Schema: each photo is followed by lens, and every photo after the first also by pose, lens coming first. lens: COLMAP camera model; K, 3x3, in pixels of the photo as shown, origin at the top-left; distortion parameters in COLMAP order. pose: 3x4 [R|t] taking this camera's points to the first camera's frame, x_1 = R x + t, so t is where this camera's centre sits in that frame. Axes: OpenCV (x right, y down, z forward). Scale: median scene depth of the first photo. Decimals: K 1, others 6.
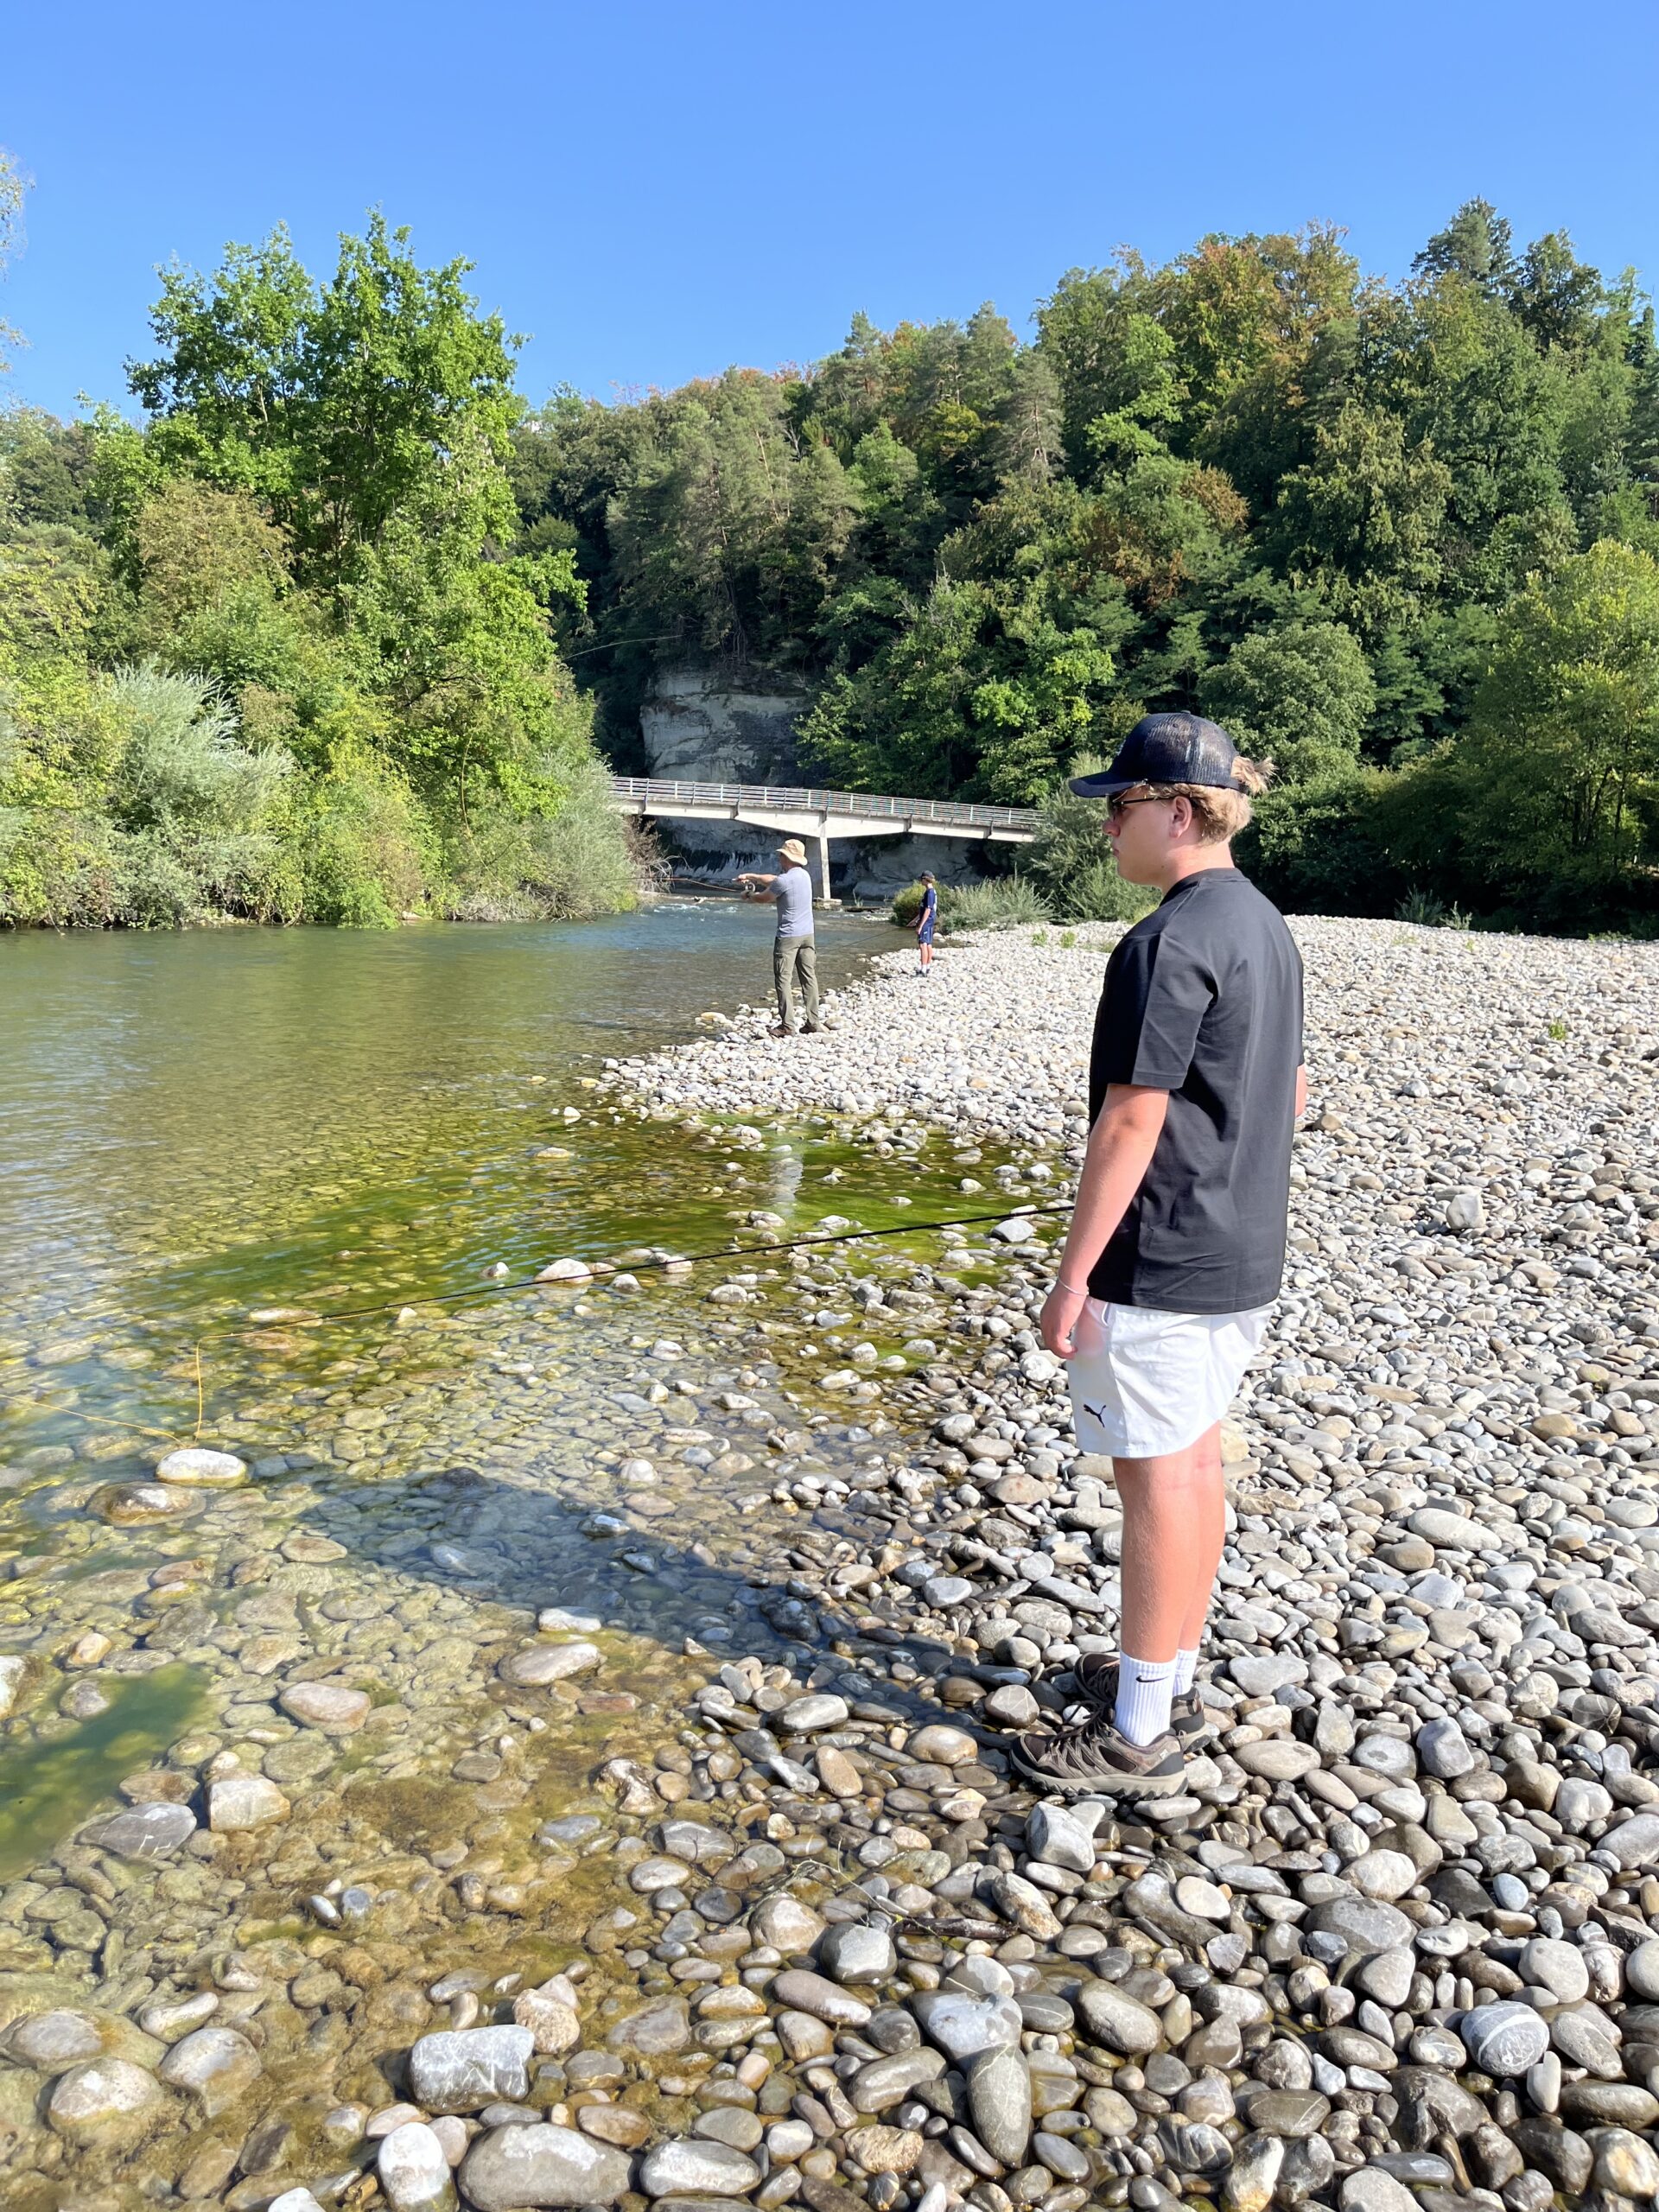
lens RADIAL K [[1701.5, 0, 843.9], [0, 1701.5, 1125.8], [0, 0, 1]] dist [0.058199, -0.076950]
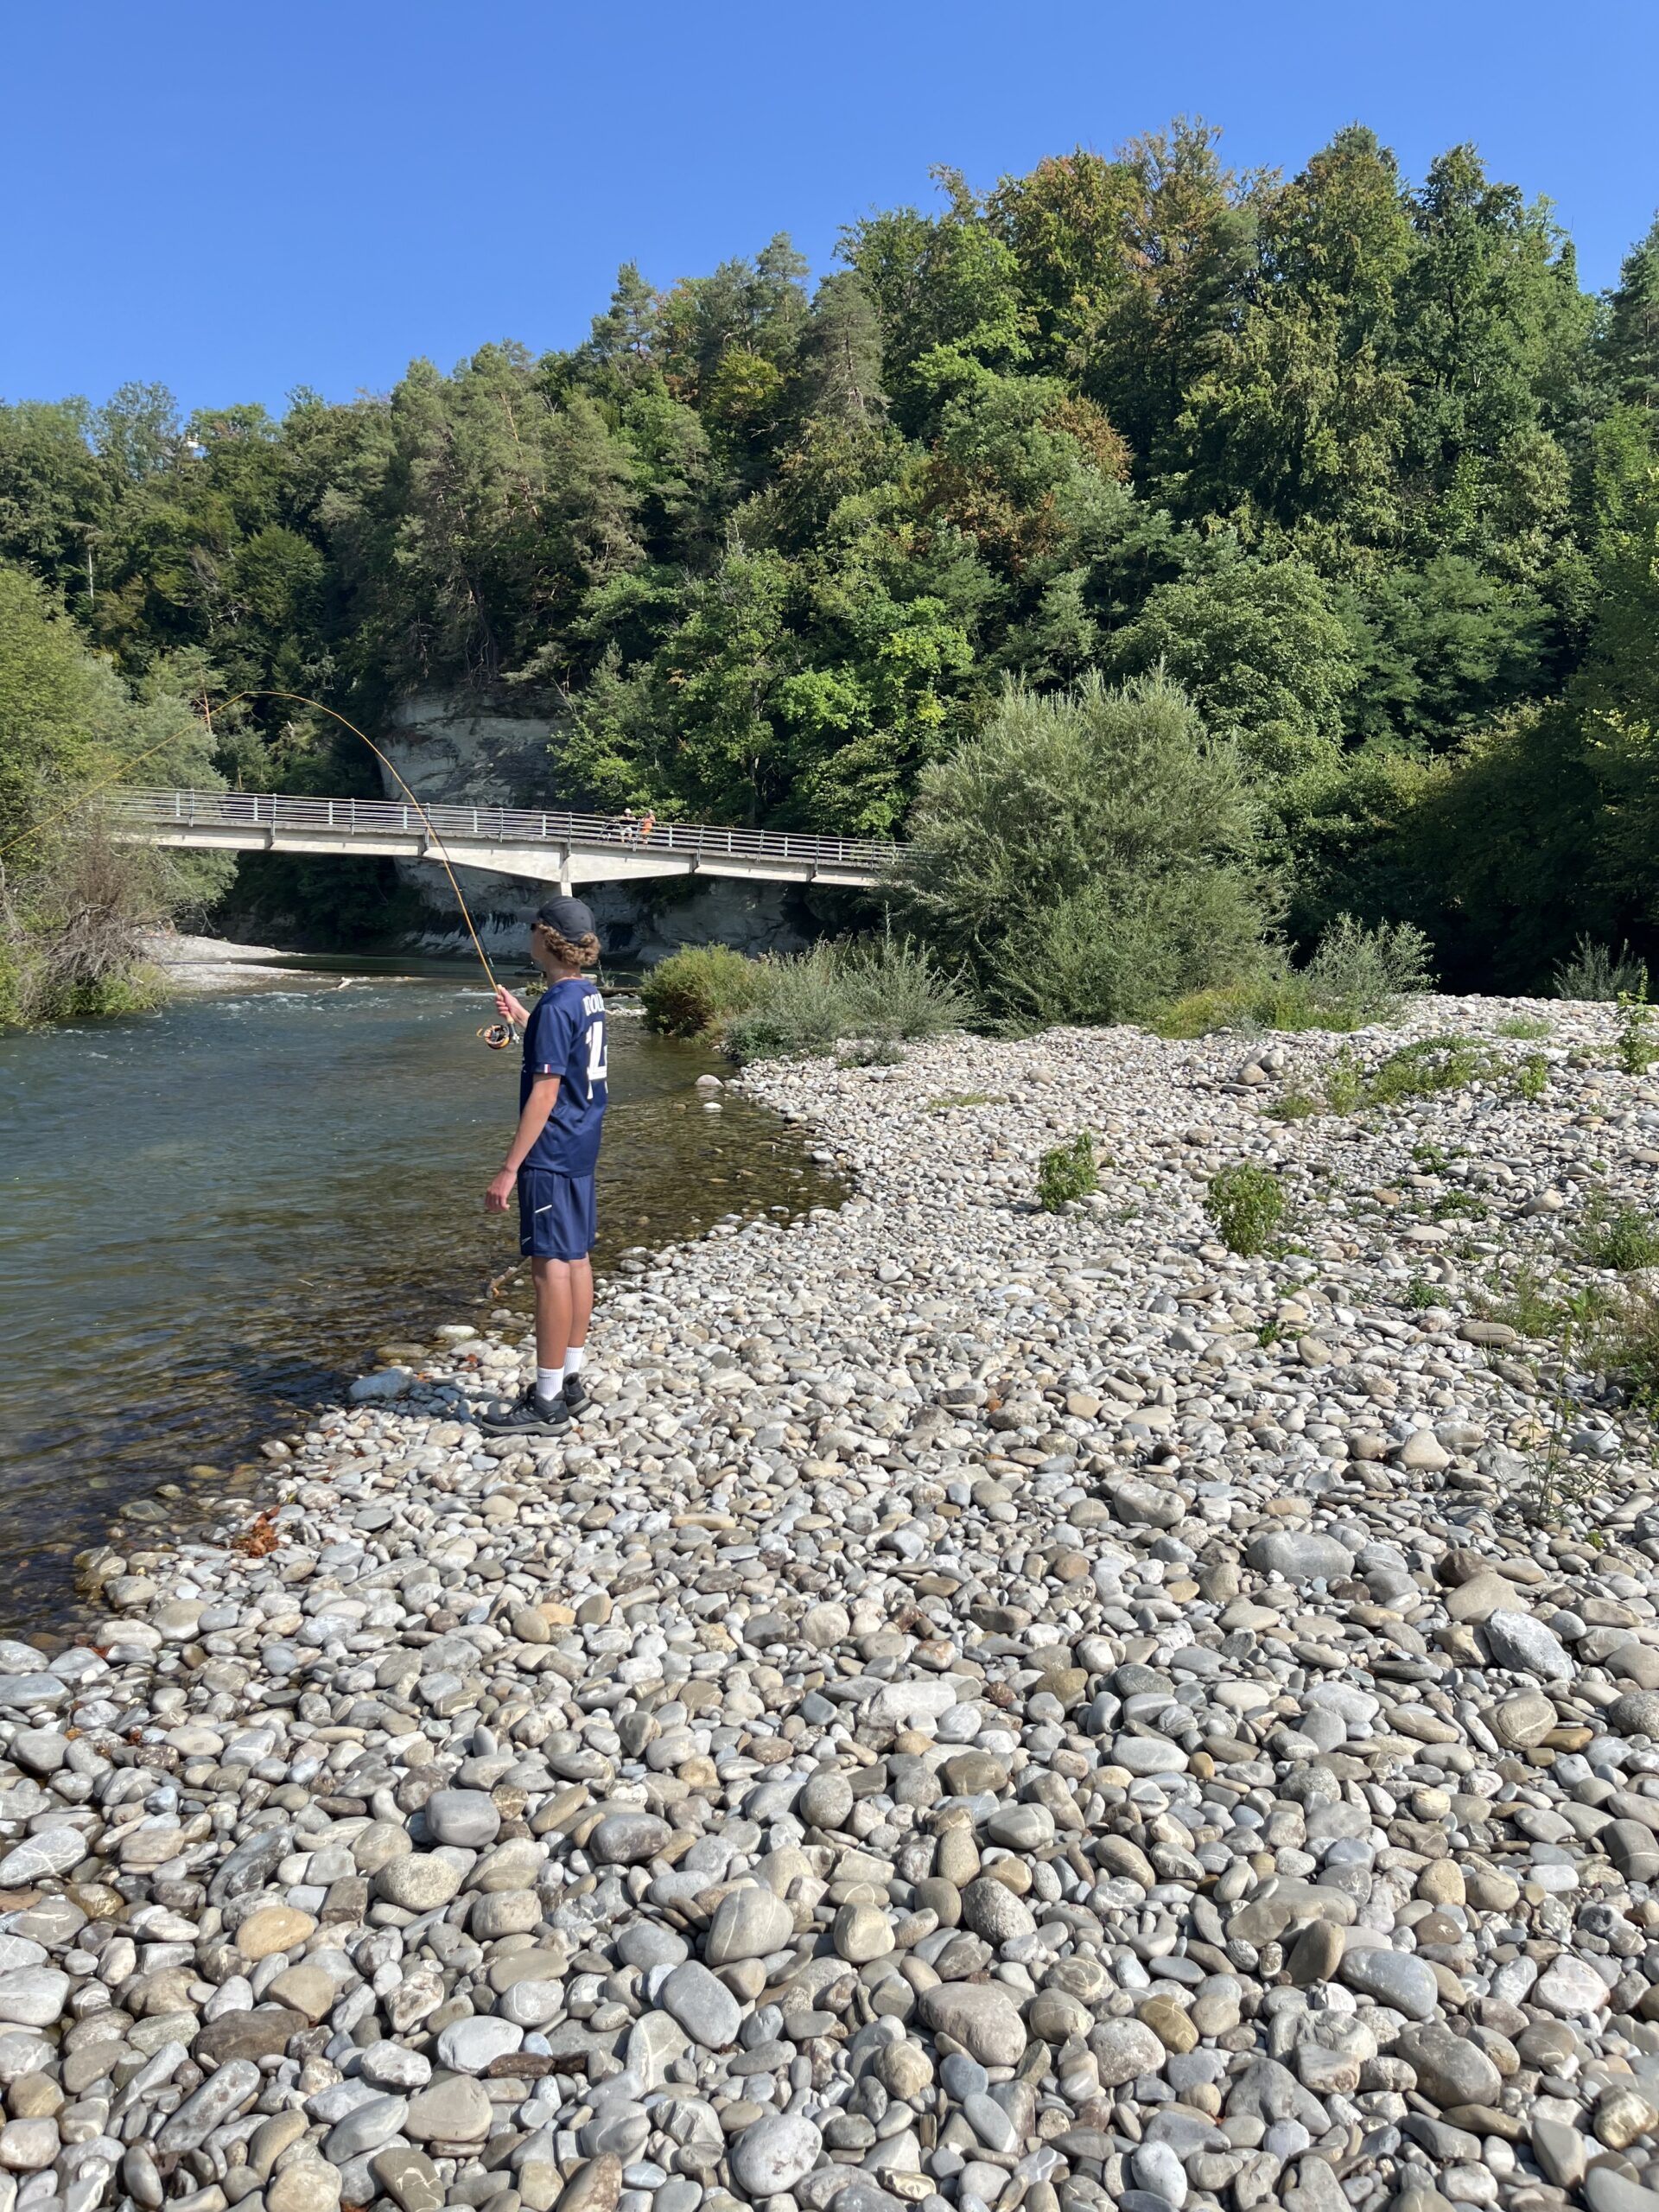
lens RADIAL K [[1701.5, 0, 837.1], [0, 1701.5, 1106.0], [0, 0, 1]] dist [0.058199, -0.076950]
pose [[0.994591, -0.034792, 0.097865, 0.021655], [0.039308, 0.998231, -0.044610, -0.041107], [-0.096140, 0.048215, 0.994199, 0.284213]]
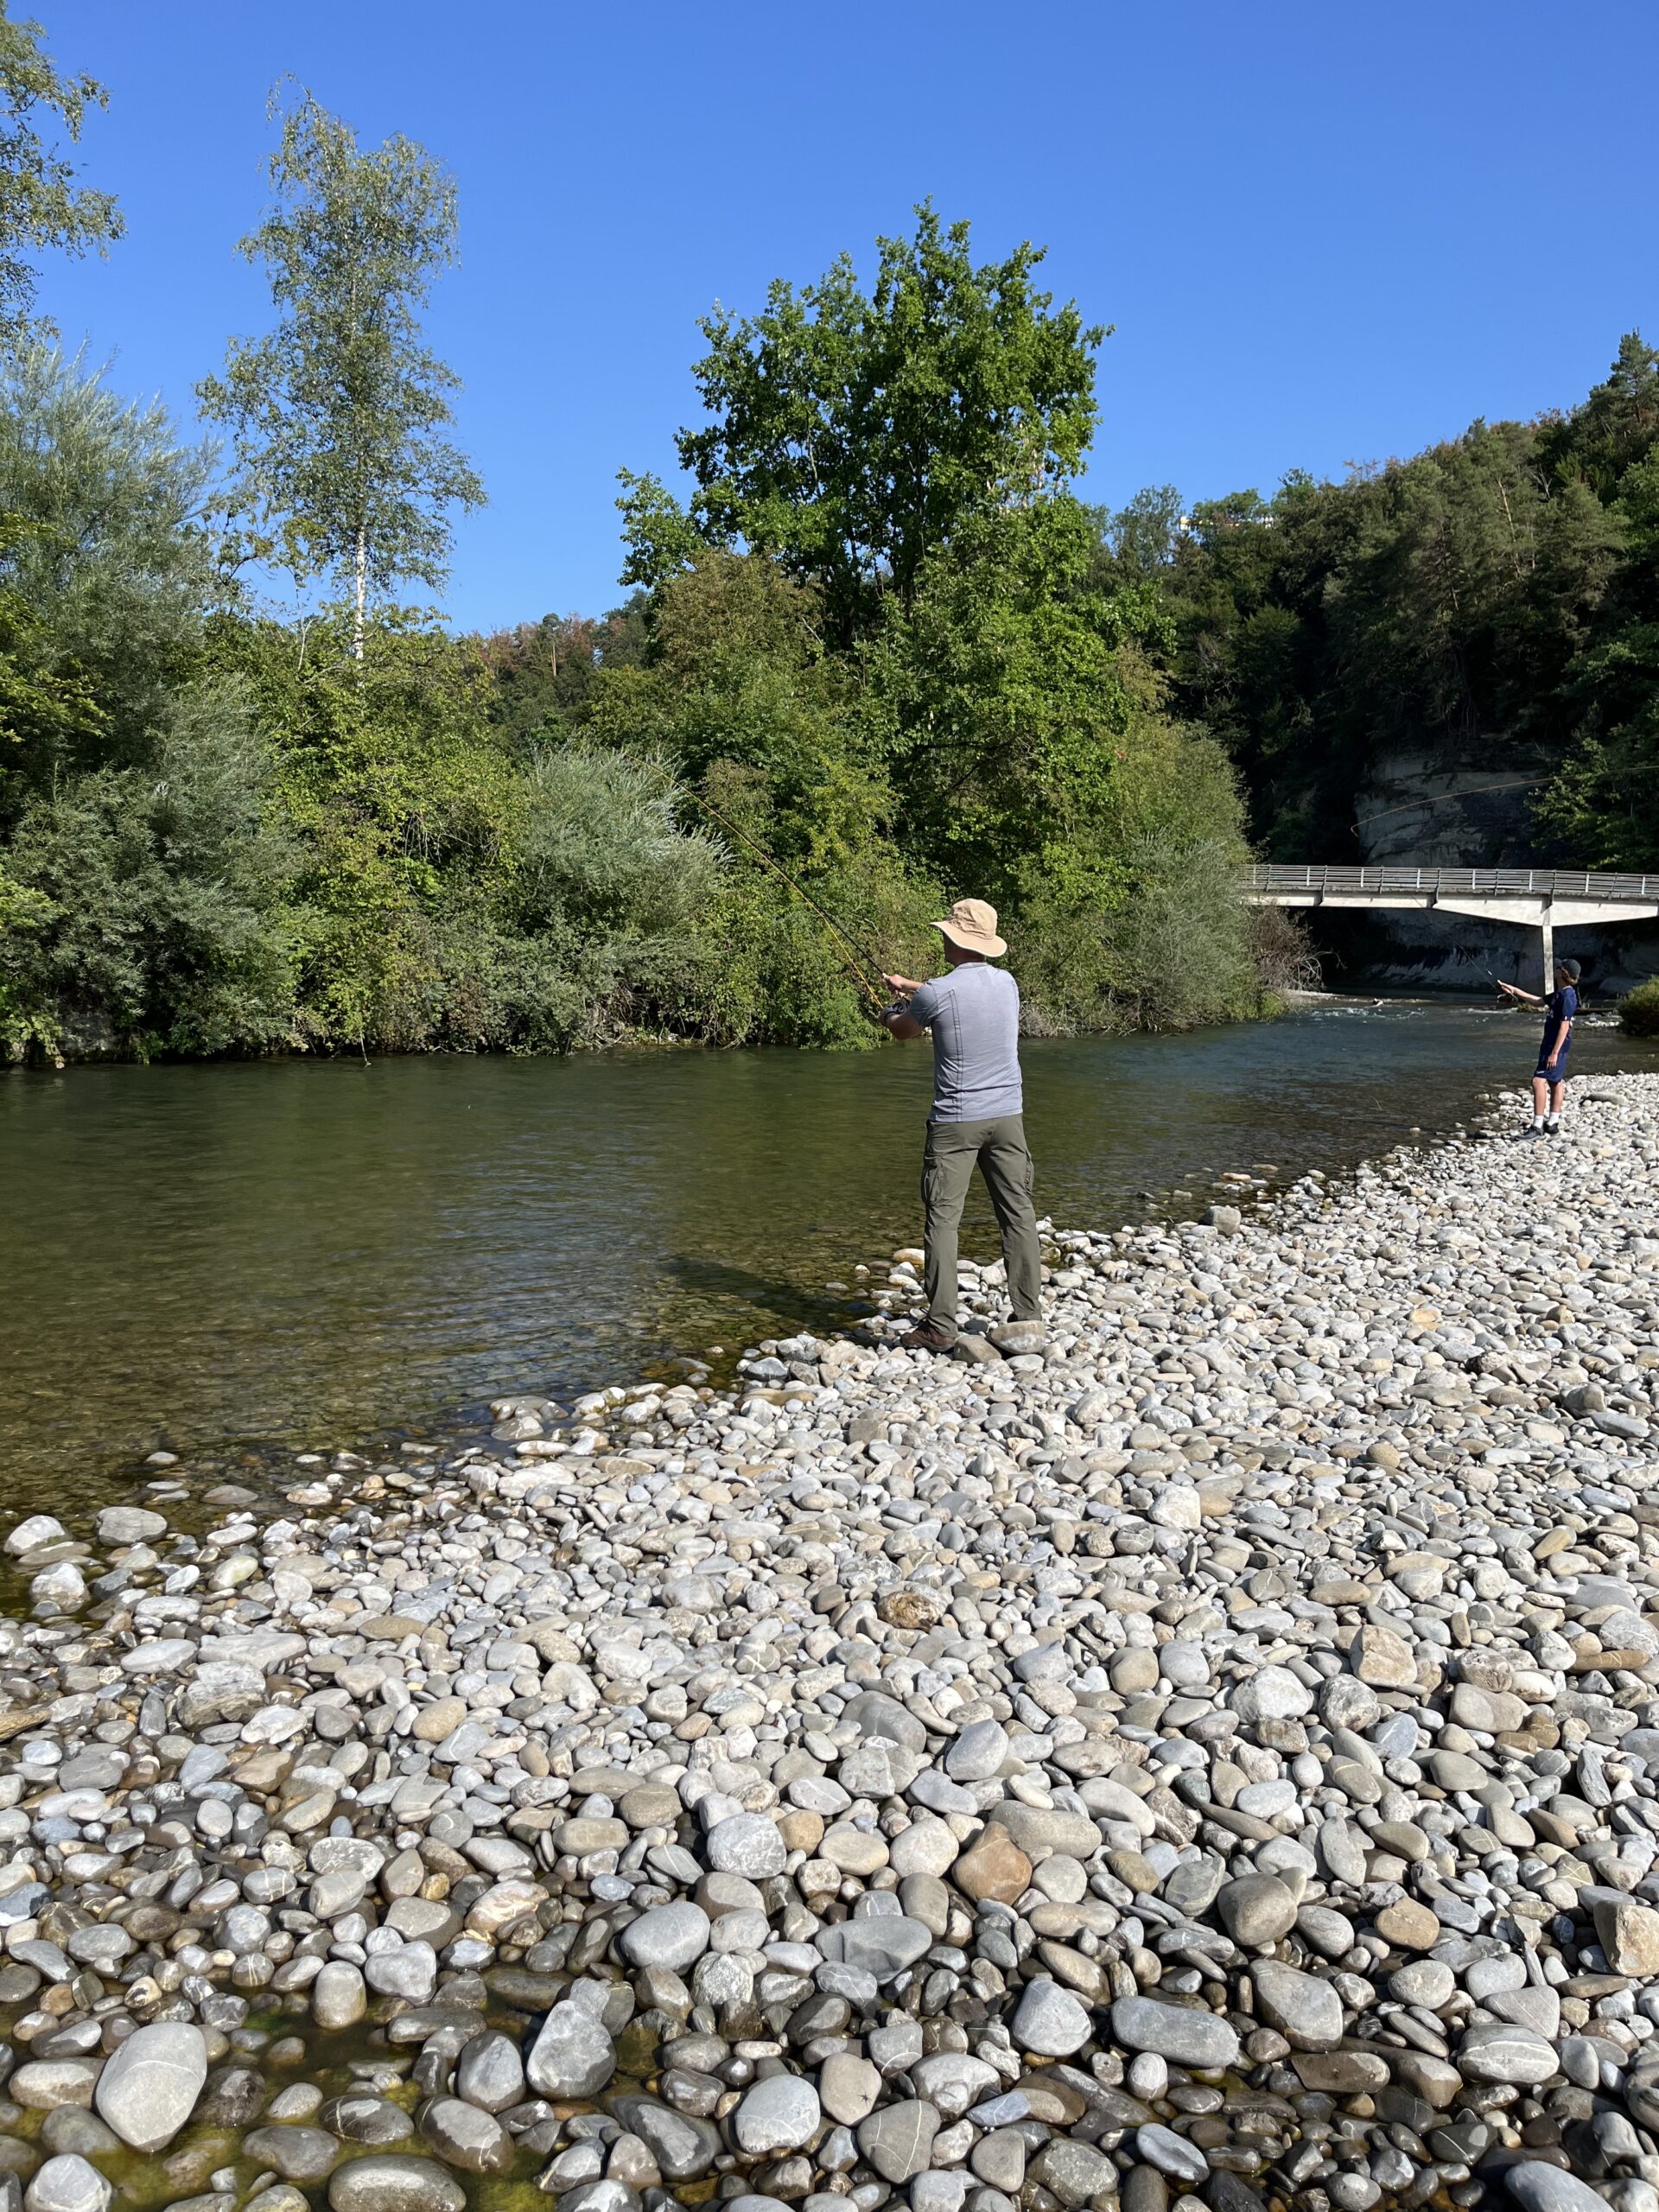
lens RADIAL K [[1701.5, 0, 807.2], [0, 1701.5, 1129.1], [0, 0, 1]] dist [0.058199, -0.076950]
pose [[0.905108, 0.021903, -0.424618, 0.016218], [-0.046318, 0.997808, -0.047263, -0.012064], [0.422652, 0.062445, 0.904138, 0.082948]]
